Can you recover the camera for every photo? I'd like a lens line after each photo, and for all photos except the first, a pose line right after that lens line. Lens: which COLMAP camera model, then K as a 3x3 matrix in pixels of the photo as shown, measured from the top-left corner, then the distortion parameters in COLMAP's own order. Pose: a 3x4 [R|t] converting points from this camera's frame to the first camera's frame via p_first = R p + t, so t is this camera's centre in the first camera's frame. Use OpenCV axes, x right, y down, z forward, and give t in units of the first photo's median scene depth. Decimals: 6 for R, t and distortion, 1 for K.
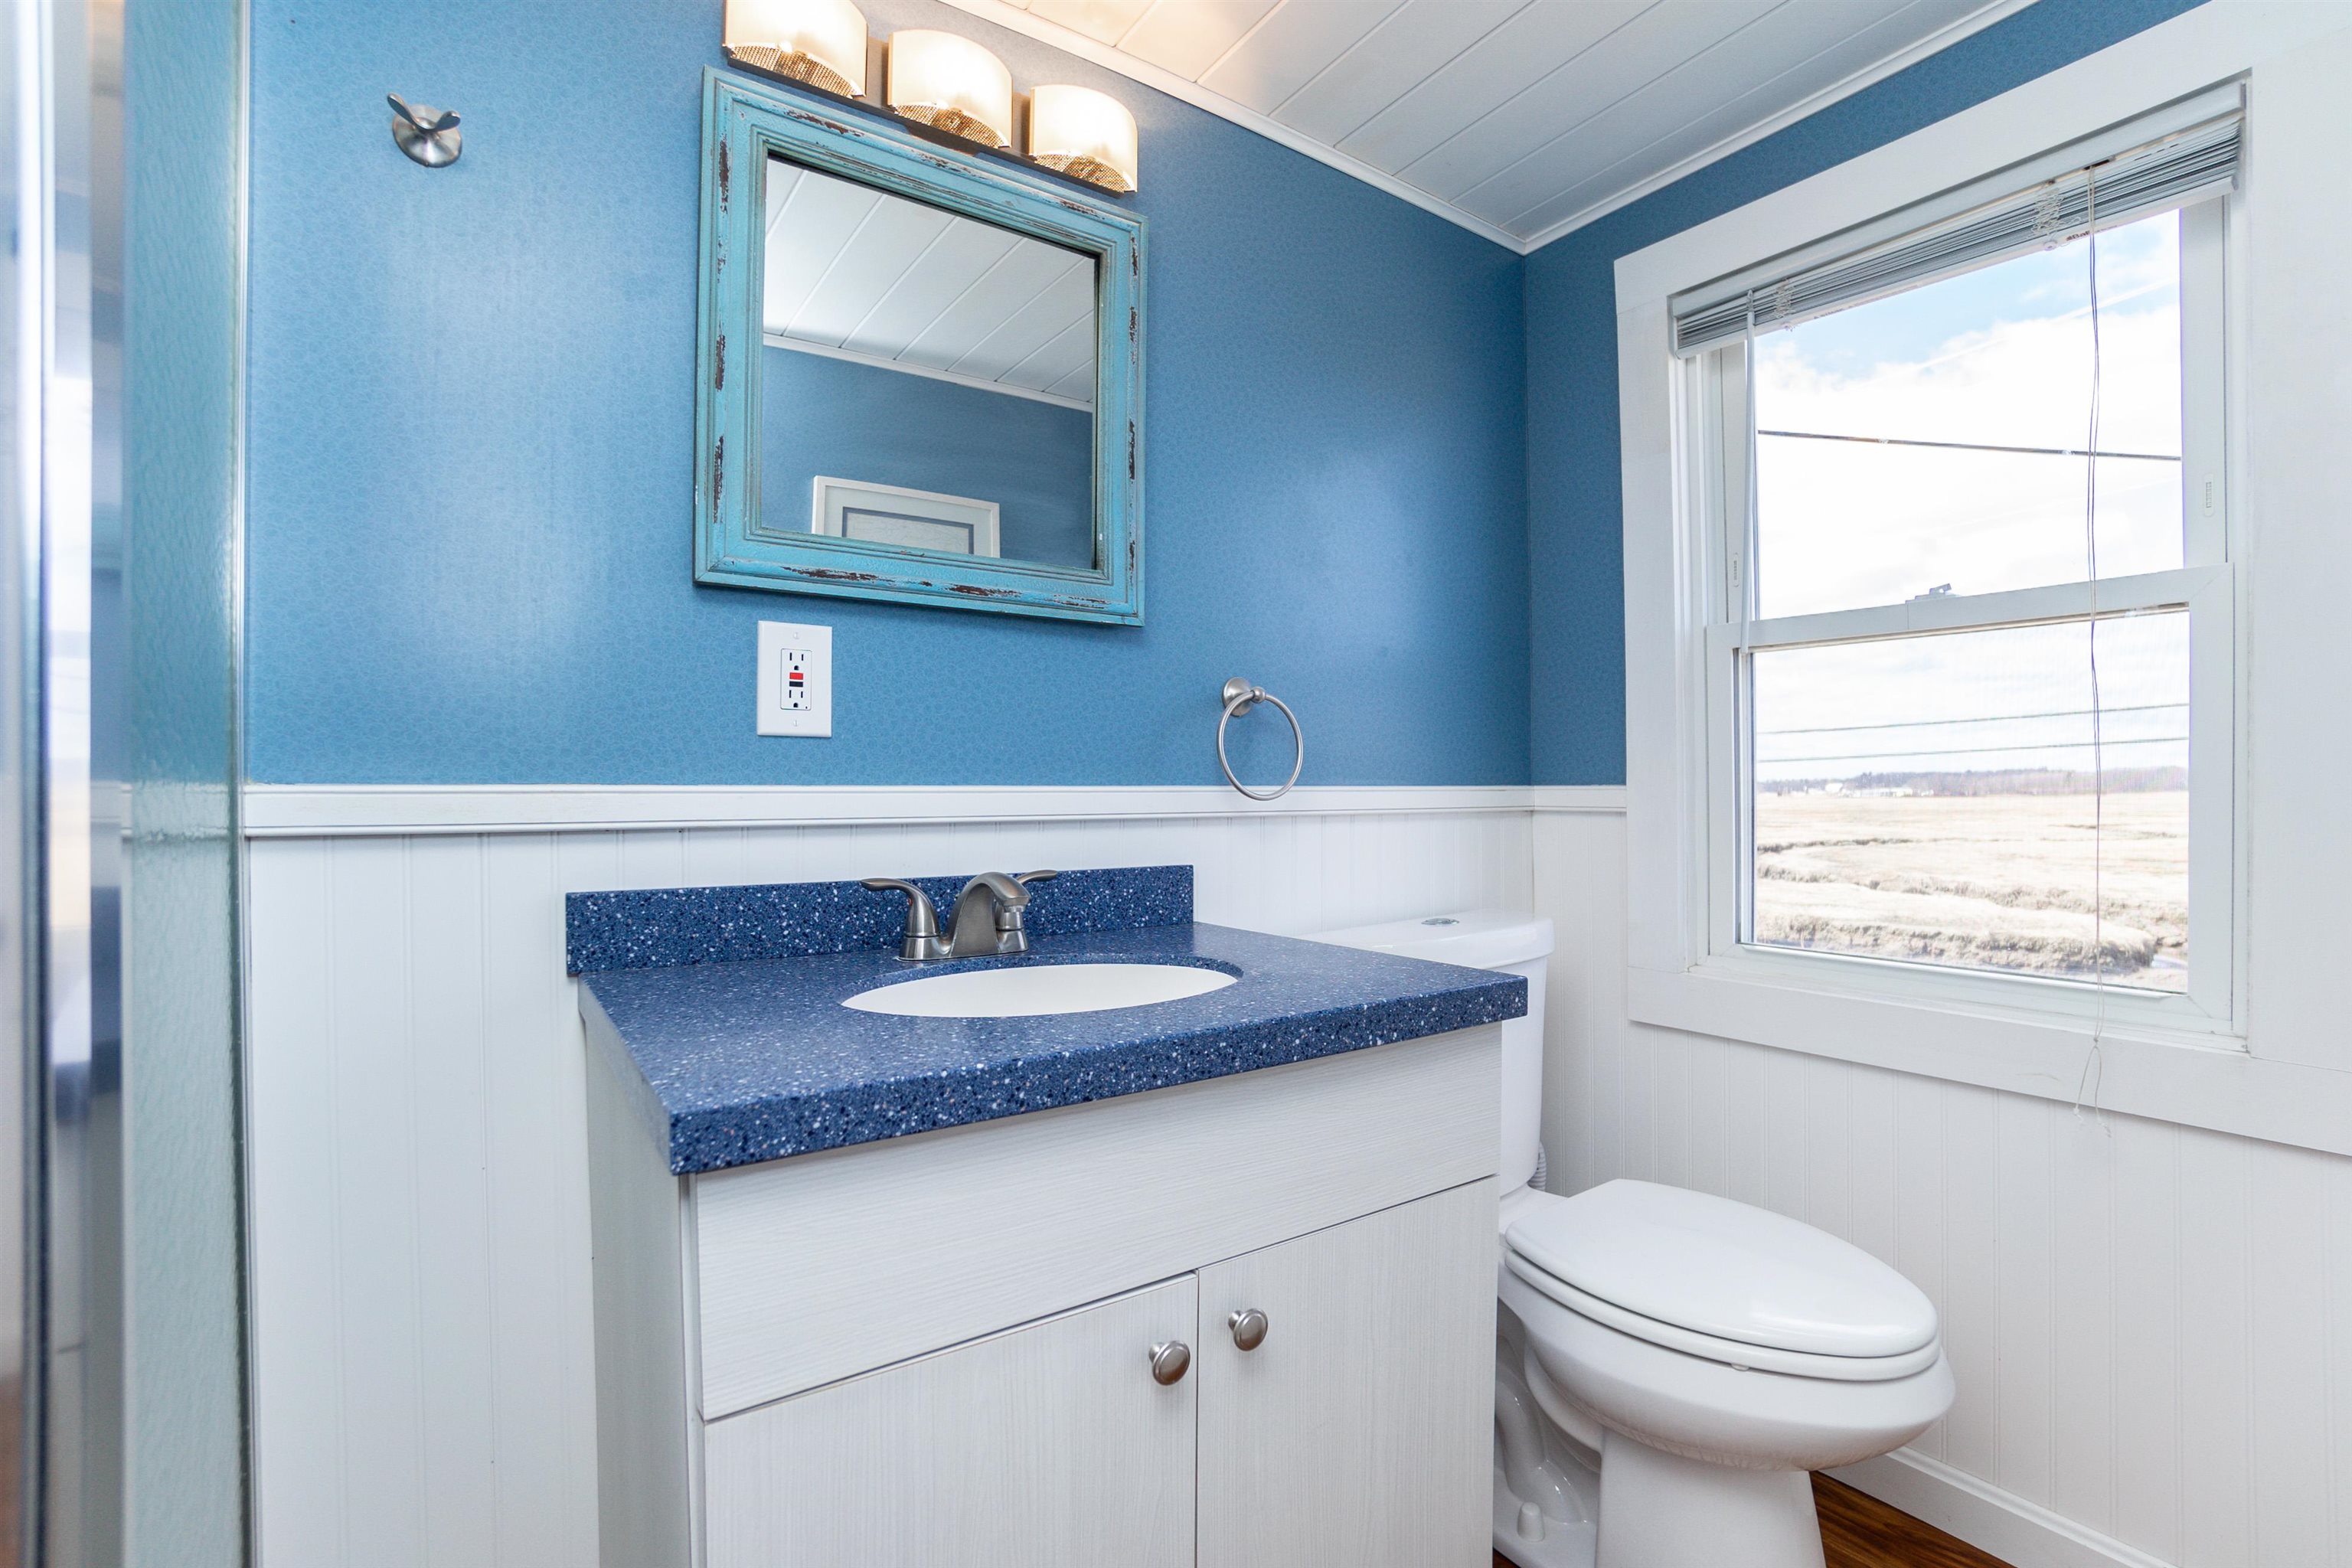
lens RADIAL K [[1060.7, 0, 1189.0], [0, 1060.7, 787.7], [0, 0, 1]] dist [-0.032290, 0.001921]
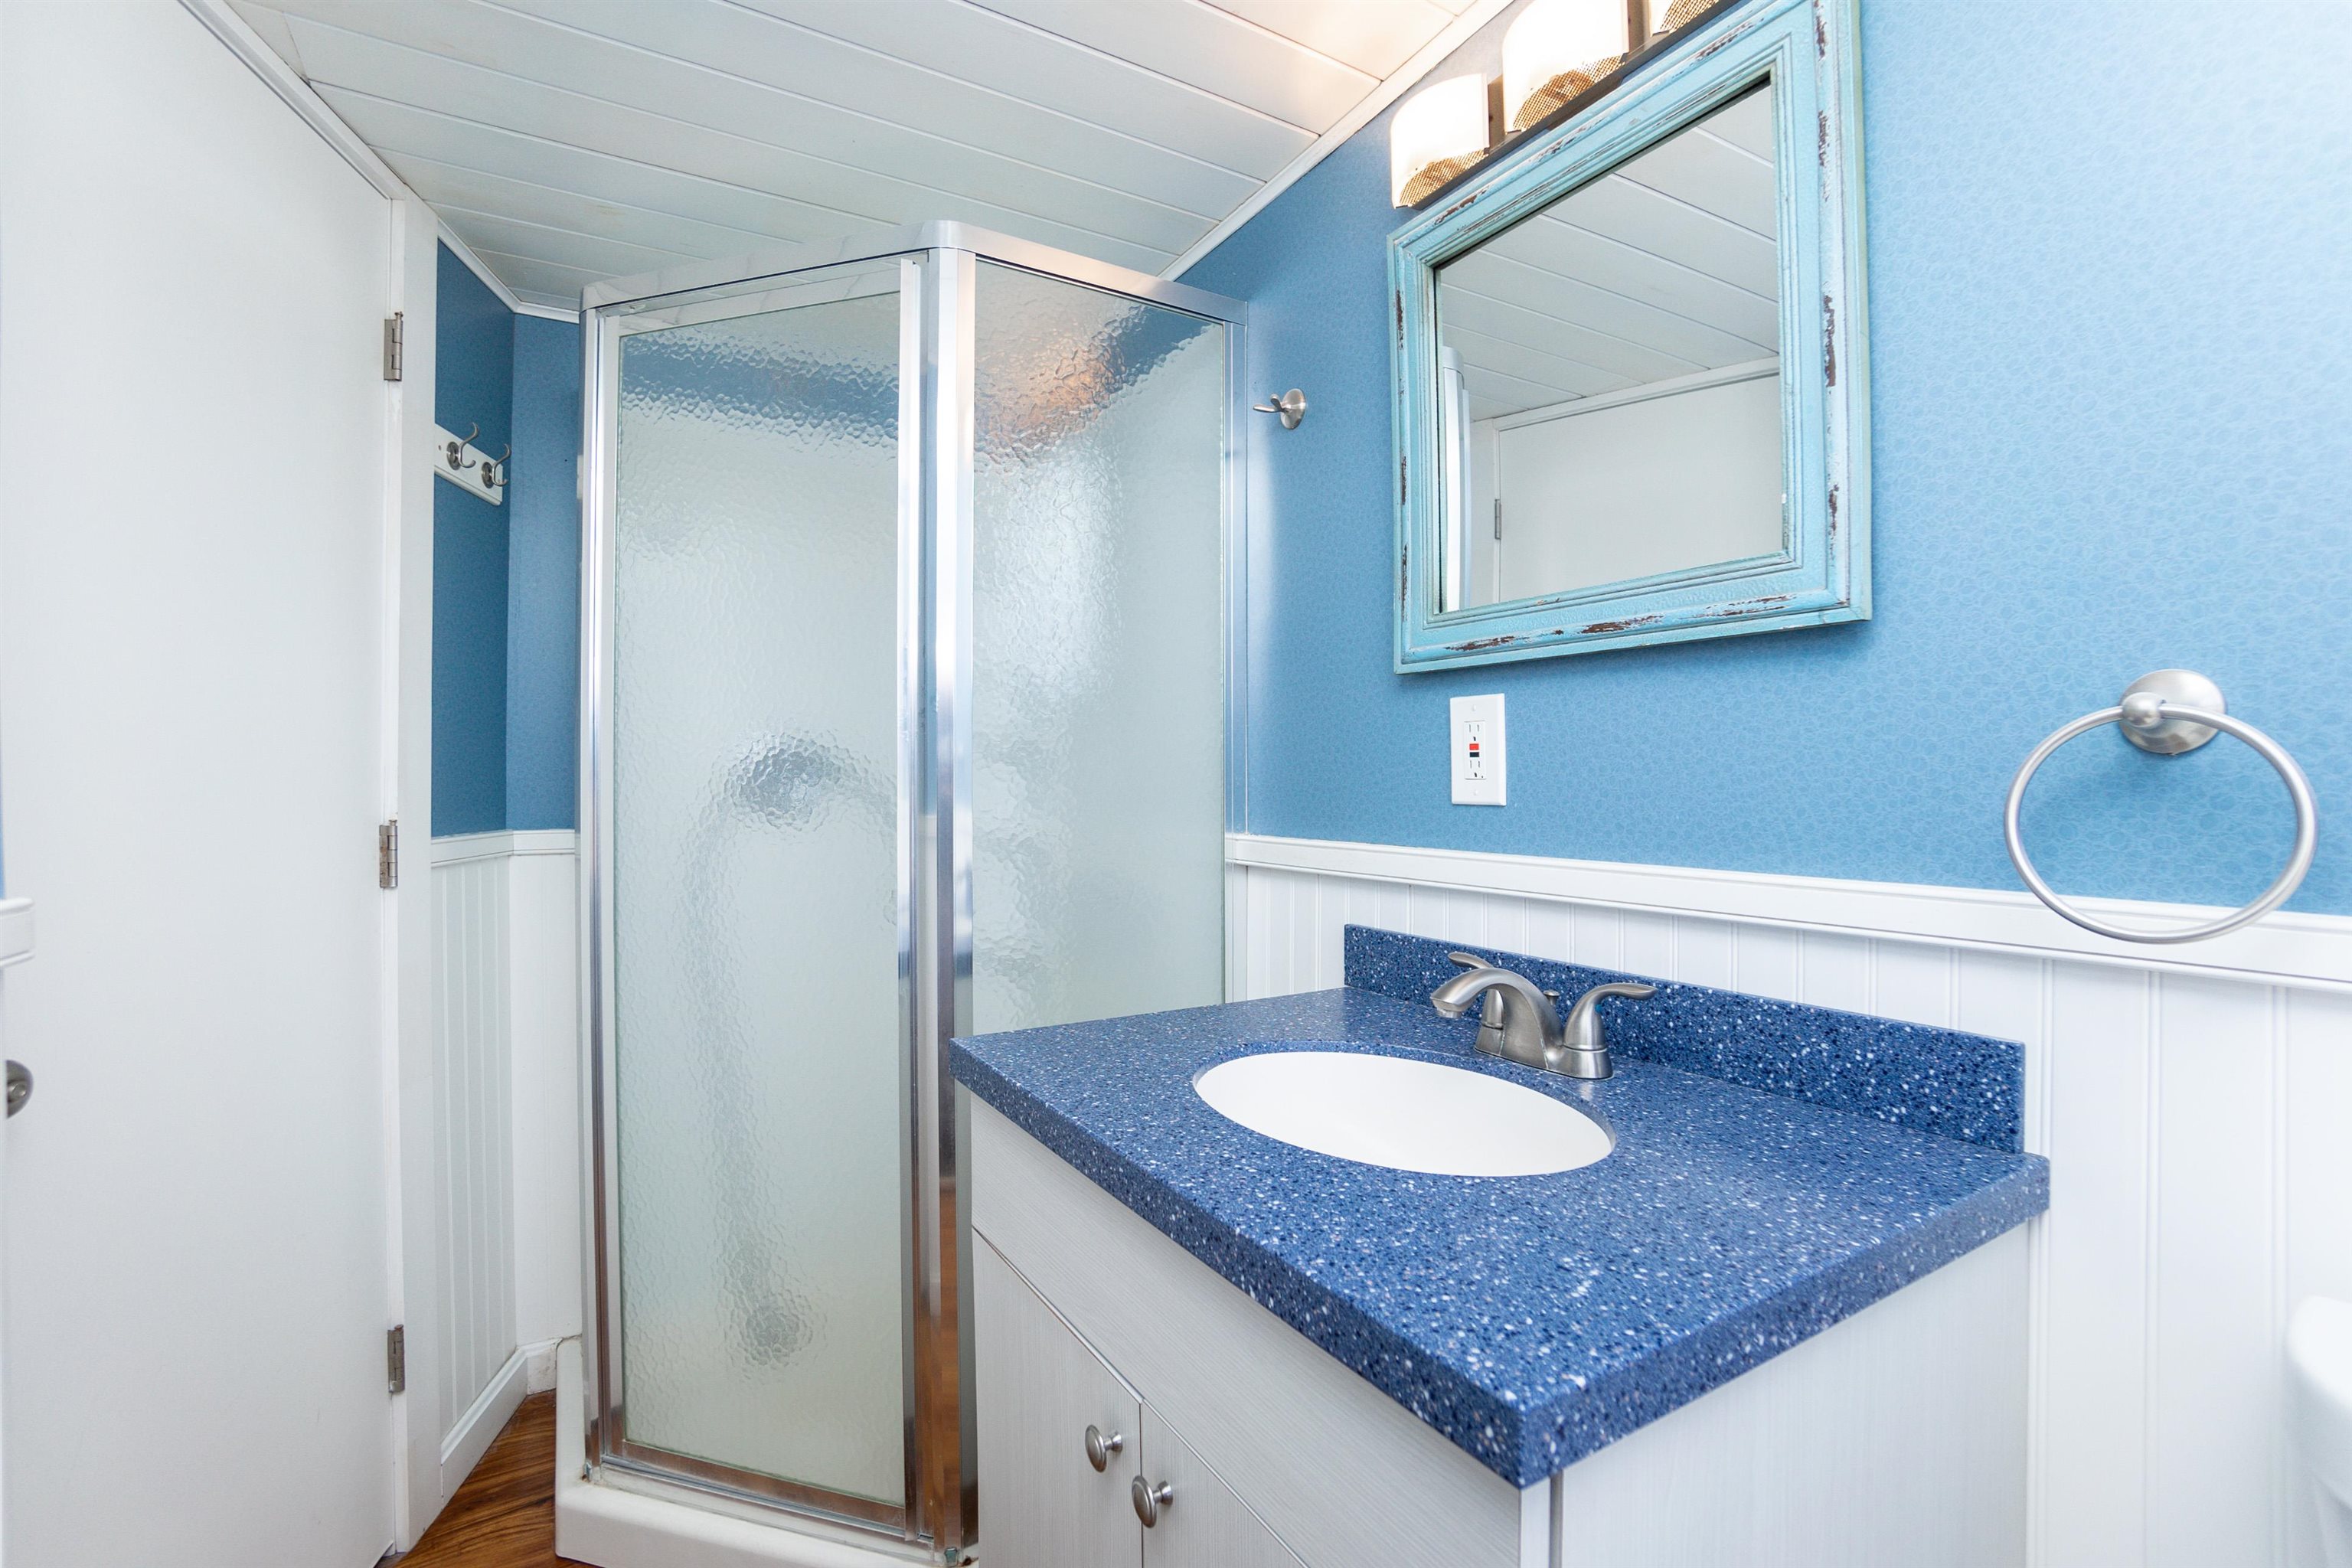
lens RADIAL K [[1060.7, 0, 1192.9], [0, 1060.7, 776.6], [0, 0, 1]] dist [-0.032290, 0.001921]
pose [[-0.060213, 0.000154, -0.998186, 0.652757], [0.005935, 0.999982, -0.000203, -0.074573], [0.998168, -0.005936, -0.060212, 0.751192]]
